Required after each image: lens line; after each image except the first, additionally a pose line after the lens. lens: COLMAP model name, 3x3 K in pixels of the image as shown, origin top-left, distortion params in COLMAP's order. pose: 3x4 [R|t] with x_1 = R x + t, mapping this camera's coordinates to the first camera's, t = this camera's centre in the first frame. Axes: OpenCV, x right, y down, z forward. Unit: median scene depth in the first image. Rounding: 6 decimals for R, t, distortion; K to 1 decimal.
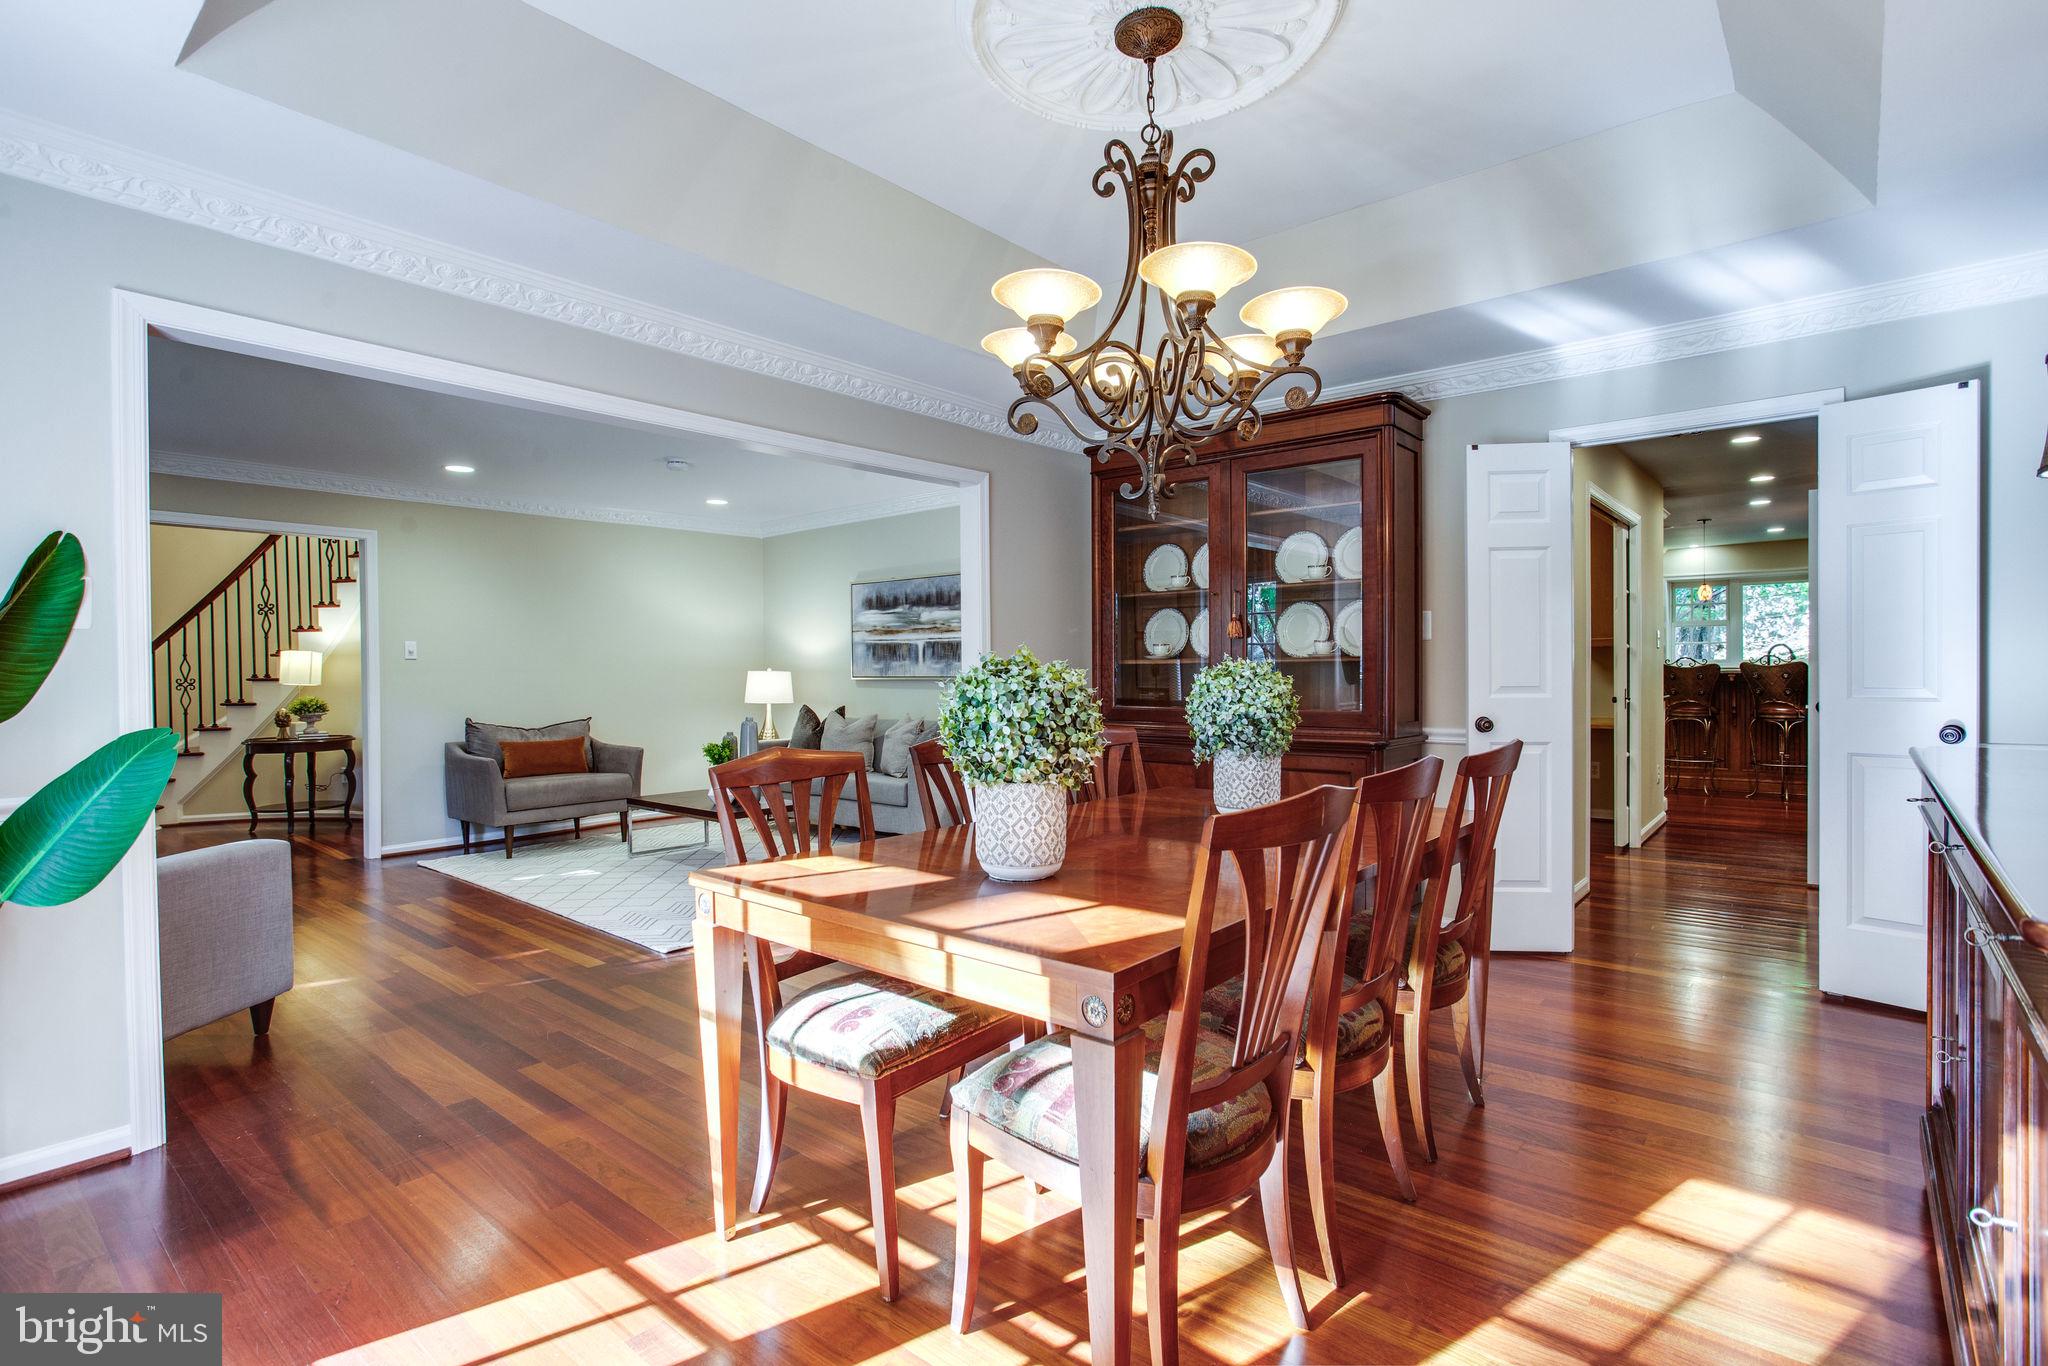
lens RADIAL K [[984.5, 0, 1013.7], [0, 984.5, 670.0], [0, 0, 1]] dist [-0.006643, -0.000652]
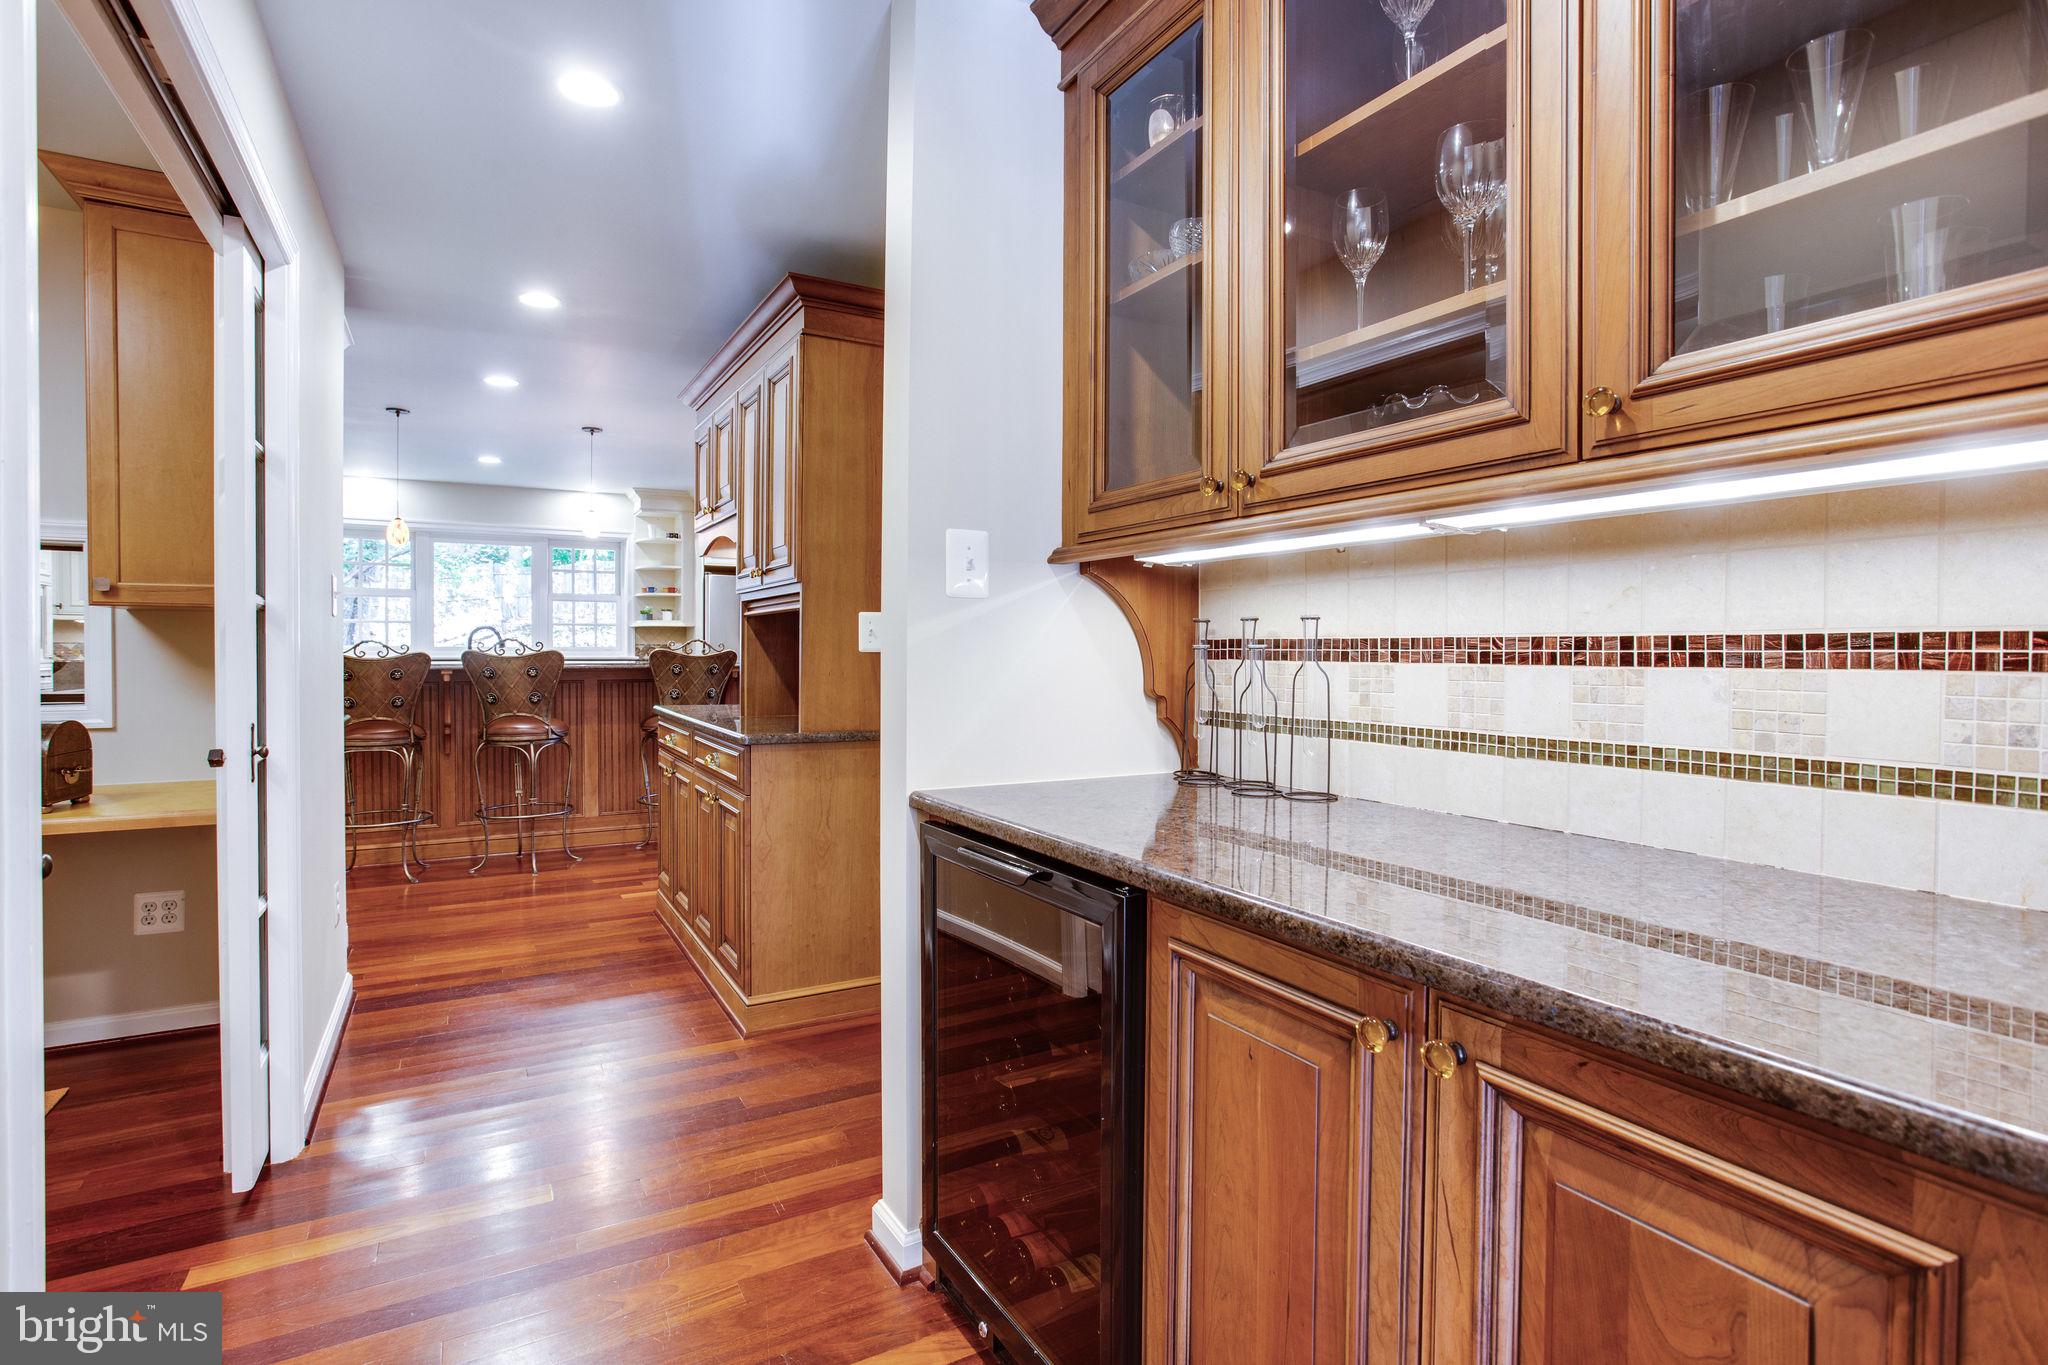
lens RADIAL K [[984.5, 0, 1025.5], [0, 984.5, 667.0], [0, 0, 1]] dist [-0.006643, -0.000652]
pose [[0.343263, -0.007815, 0.939207, 0.433184], [-0.002340, 0.999955, 0.009176, -0.006557], [-0.939236, -0.005347, 0.343229, 0.689900]]
